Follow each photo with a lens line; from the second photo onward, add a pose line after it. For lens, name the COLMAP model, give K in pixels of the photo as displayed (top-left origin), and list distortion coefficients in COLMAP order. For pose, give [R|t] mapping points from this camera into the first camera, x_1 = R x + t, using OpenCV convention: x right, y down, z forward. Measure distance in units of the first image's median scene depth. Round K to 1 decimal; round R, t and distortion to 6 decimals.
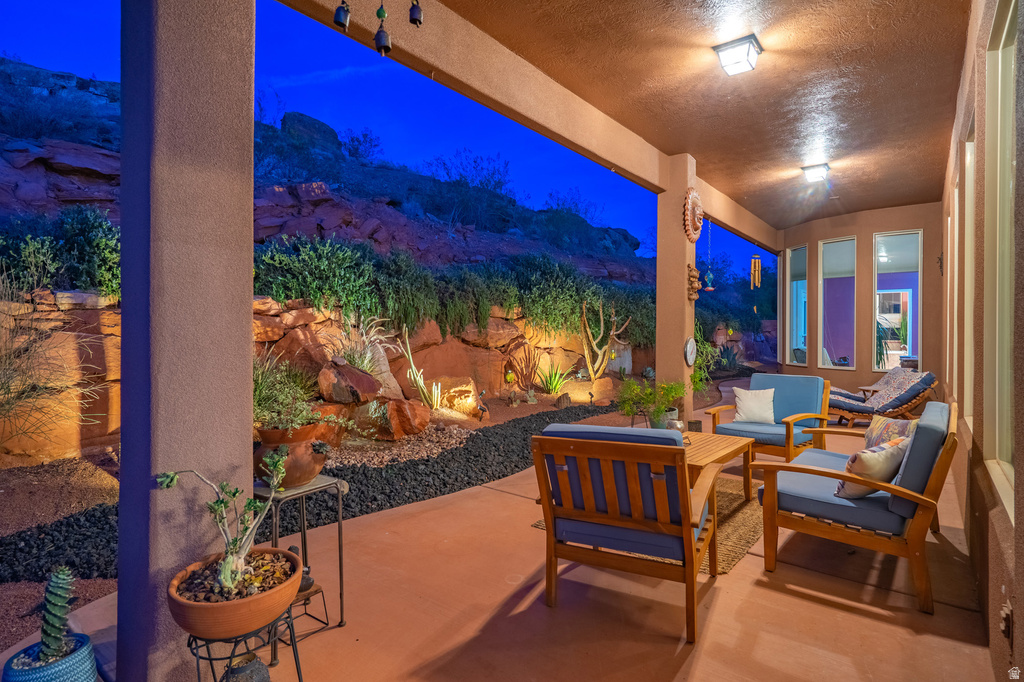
lens RADIAL K [[522.1, 0, 514.7], [0, 522.1, 337.0], [0, 0, 1]] dist [0.003447, 0.000590]
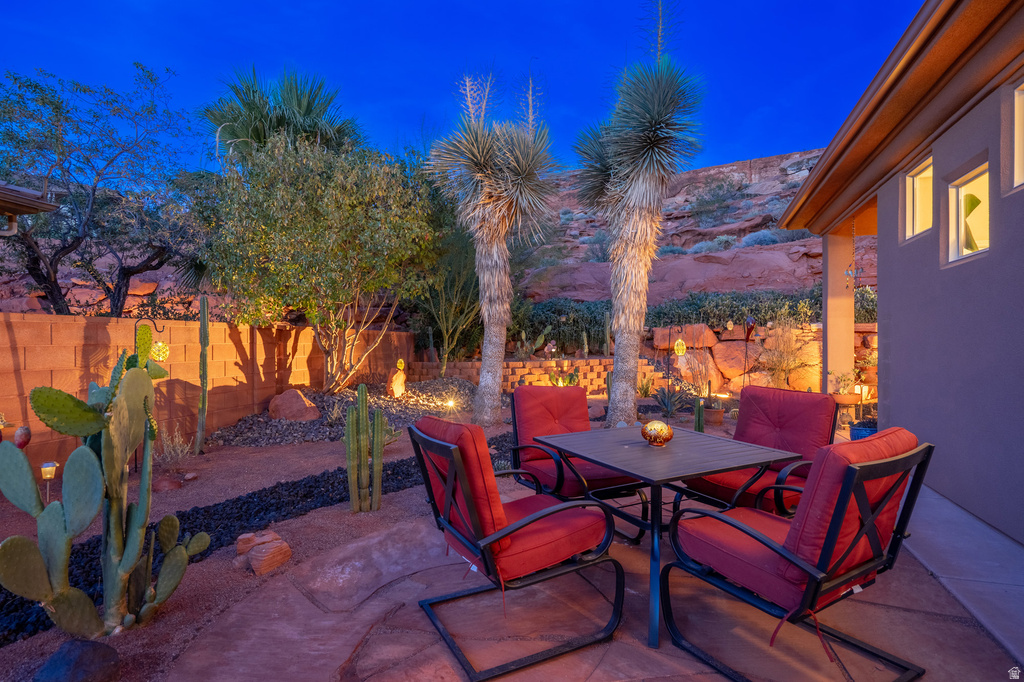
lens RADIAL K [[522.1, 0, 514.7], [0, 522.1, 337.0], [0, 0, 1]] dist [0.003447, 0.000590]
pose [[0.324946, -0.016294, -0.945592, 0.507399], [-0.007706, 0.999773, -0.019876, 0.016313], [0.945701, 0.013745, 0.324747, -0.566913]]
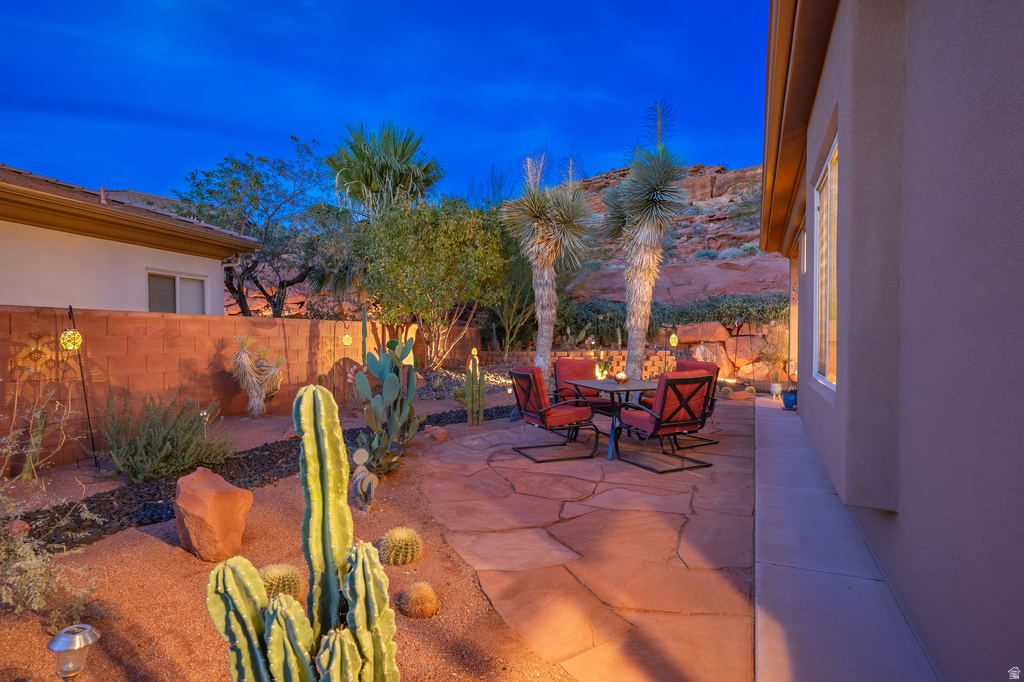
lens RADIAL K [[522.1, 0, 514.7], [0, 522.1, 337.0], [0, 0, 1]] dist [0.003447, 0.000590]
pose [[0.232817, -0.003497, -0.972514, 0.852467], [-0.015378, 0.999855, -0.007277, 0.020612], [0.972399, 0.016649, 0.232730, -0.671813]]
